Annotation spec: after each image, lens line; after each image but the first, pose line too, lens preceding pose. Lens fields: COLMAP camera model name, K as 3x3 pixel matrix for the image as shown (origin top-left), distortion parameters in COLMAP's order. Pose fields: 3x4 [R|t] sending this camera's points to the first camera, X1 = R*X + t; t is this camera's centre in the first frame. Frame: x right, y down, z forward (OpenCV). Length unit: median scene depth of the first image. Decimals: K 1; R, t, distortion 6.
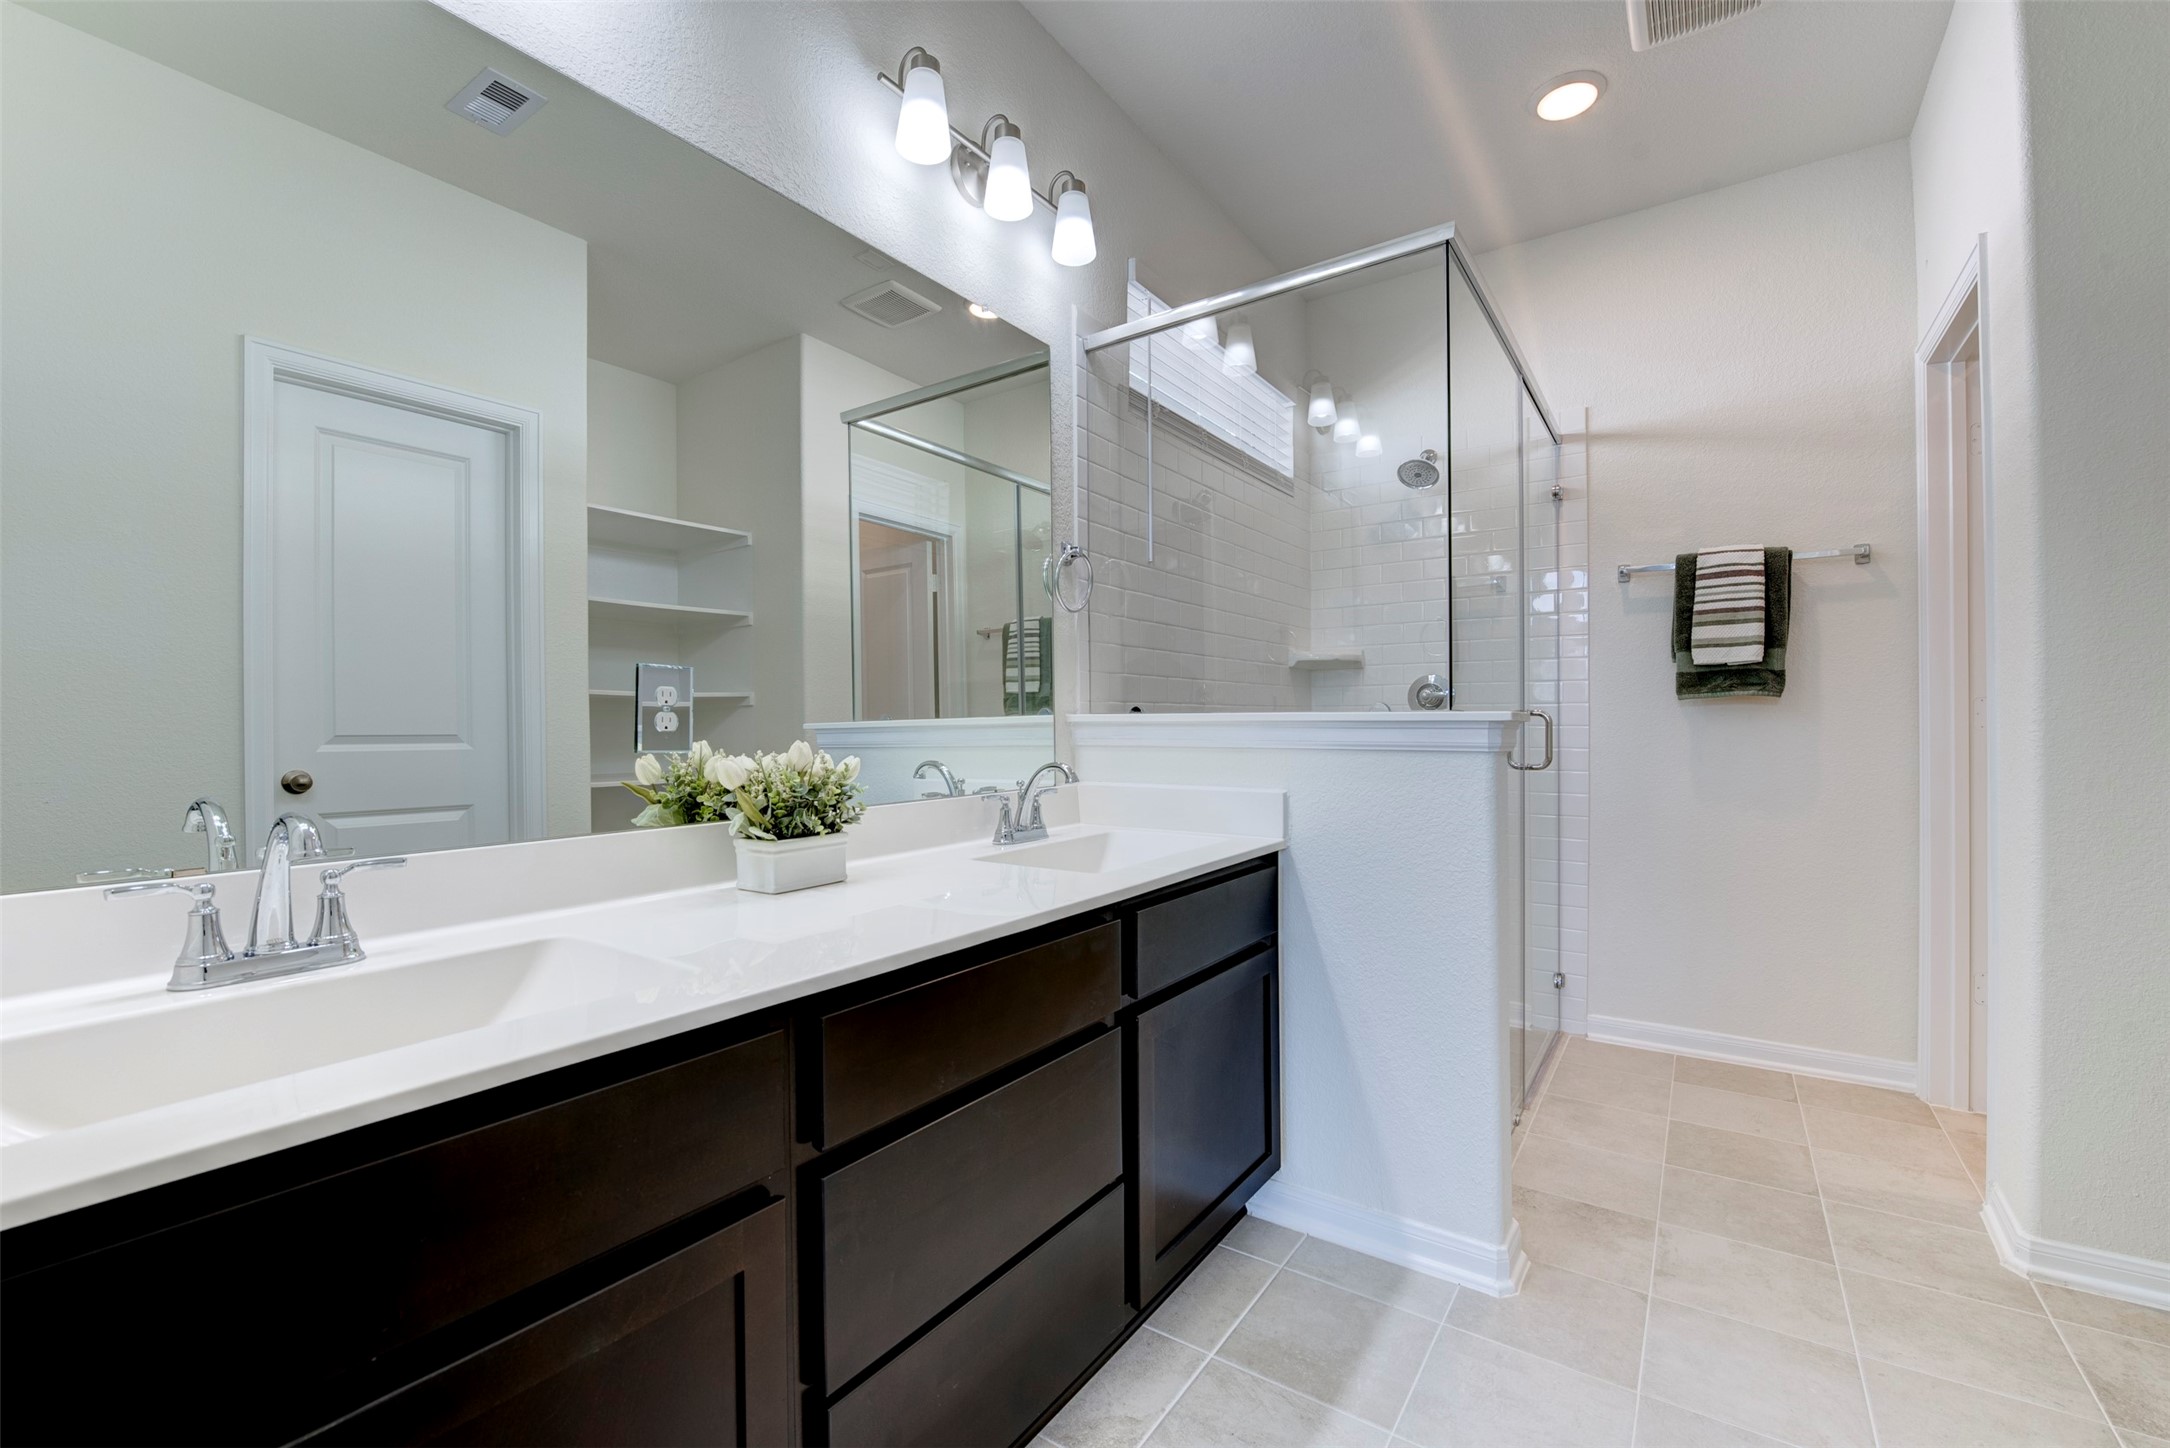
lens RADIAL K [[888.0, 0, 1075.2], [0, 888.0, 725.7], [0, 0, 1]] dist [-0.020037, 0.000196]
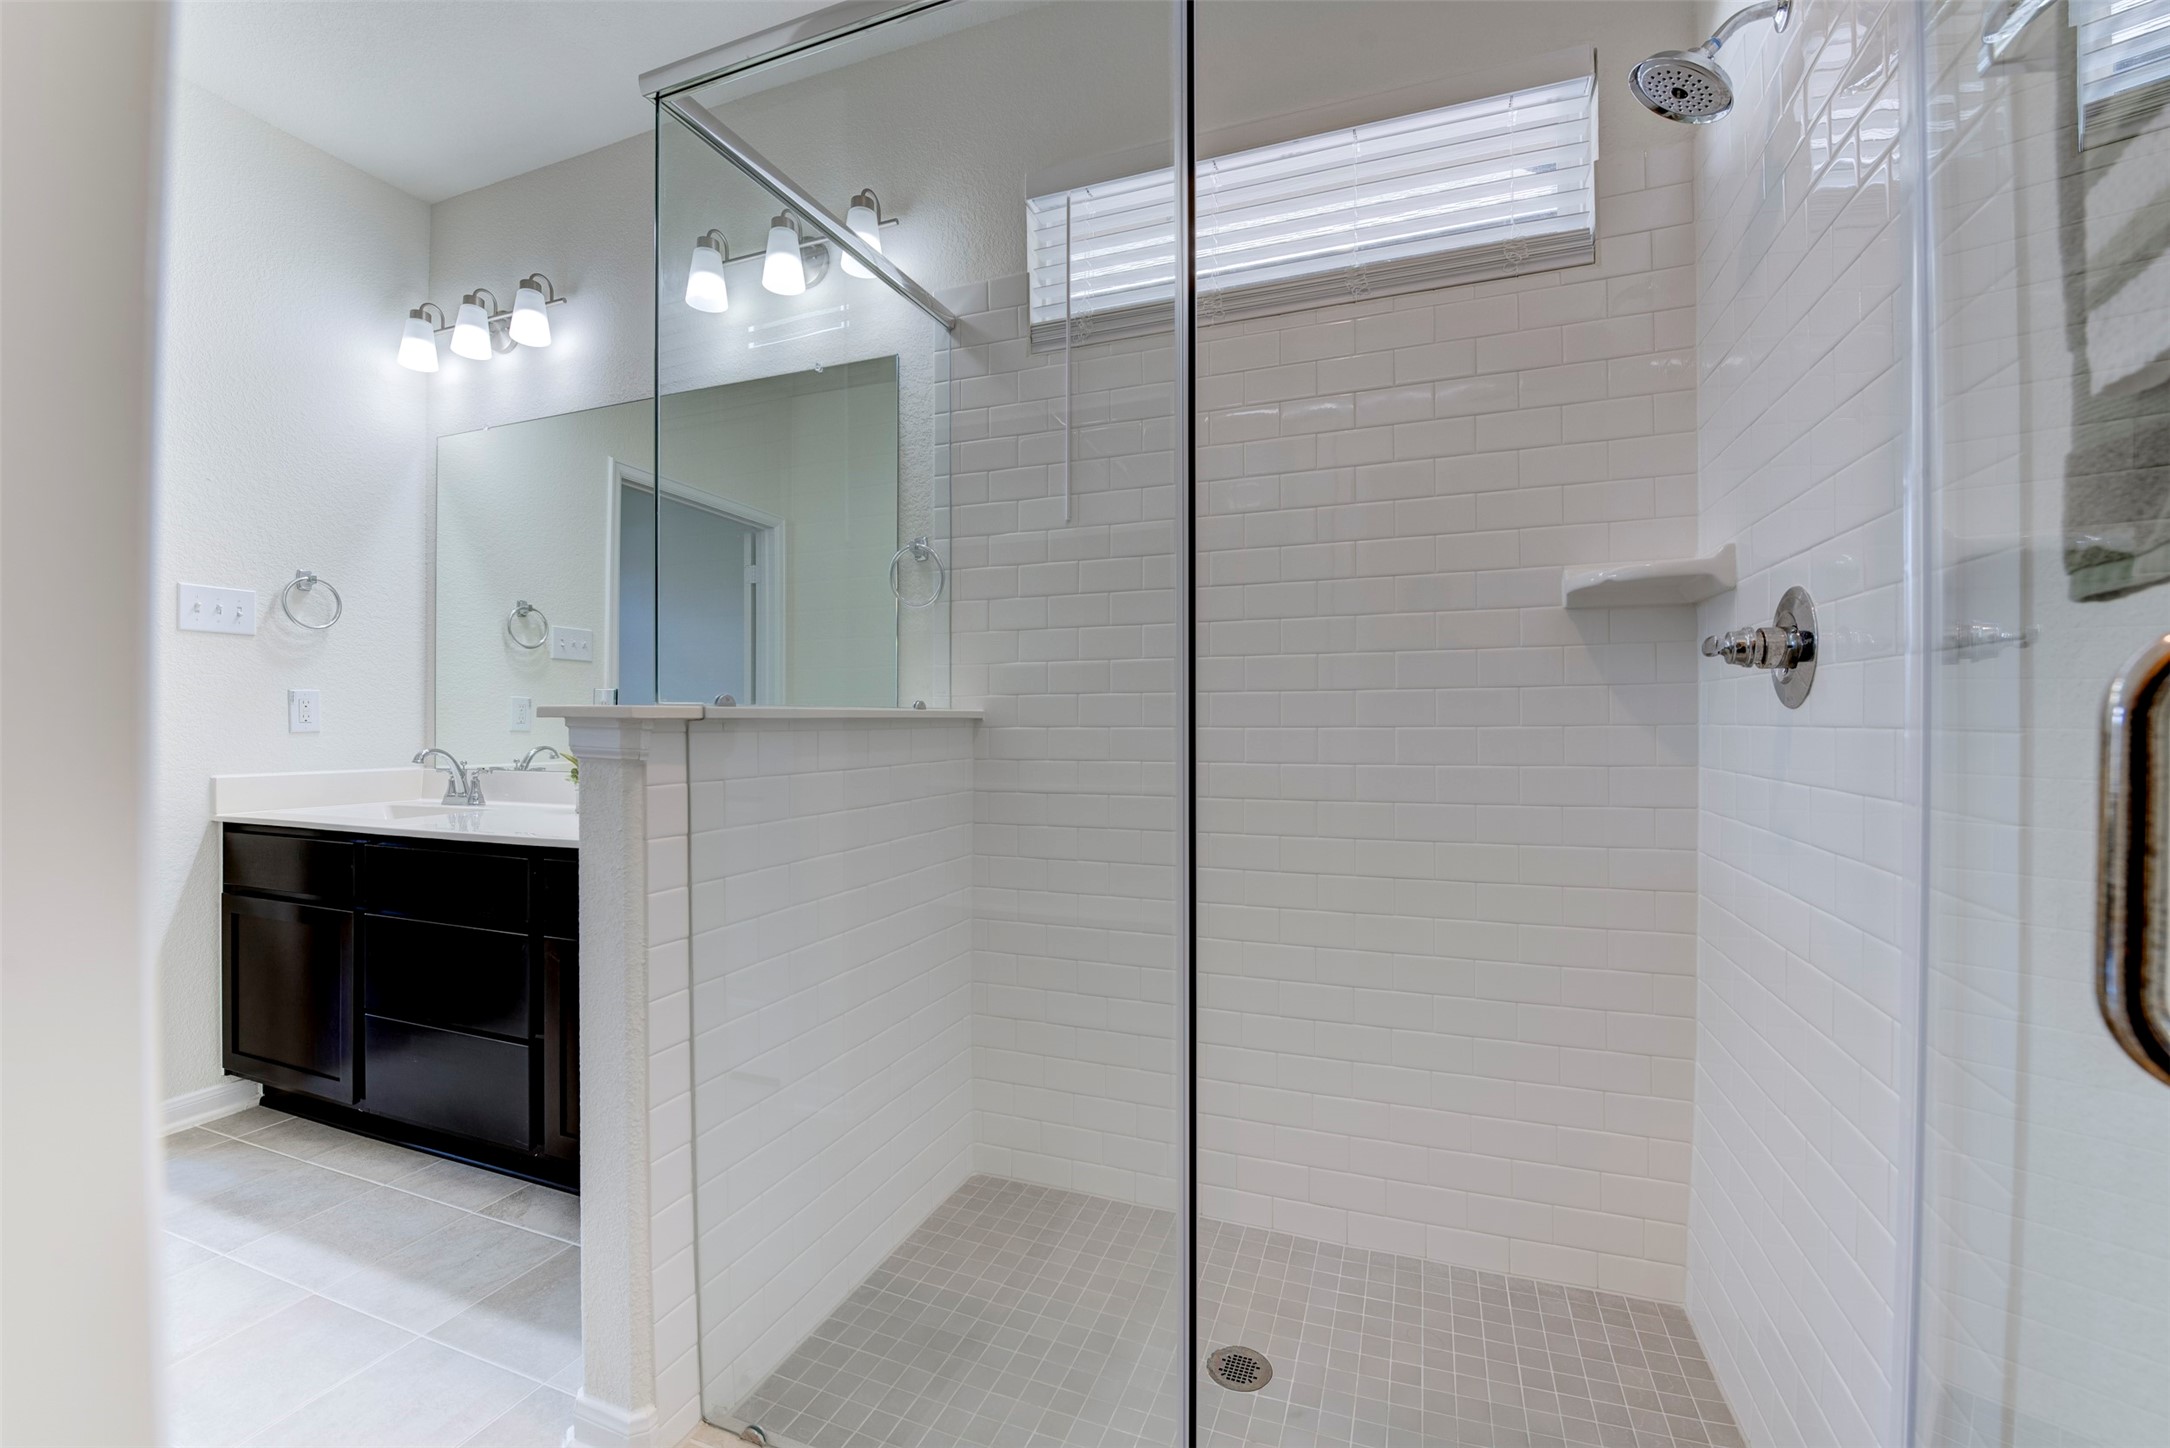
lens RADIAL K [[888.0, 0, 1076.0], [0, 888.0, 728.3], [0, 0, 1]] dist [-0.020037, 0.000196]
pose [[0.238920, -0.000234, -0.971039, 0.992298], [0.000551, 1.000000, -0.000105, 0.007363], [0.971039, -0.000510, 0.238920, 0.924234]]
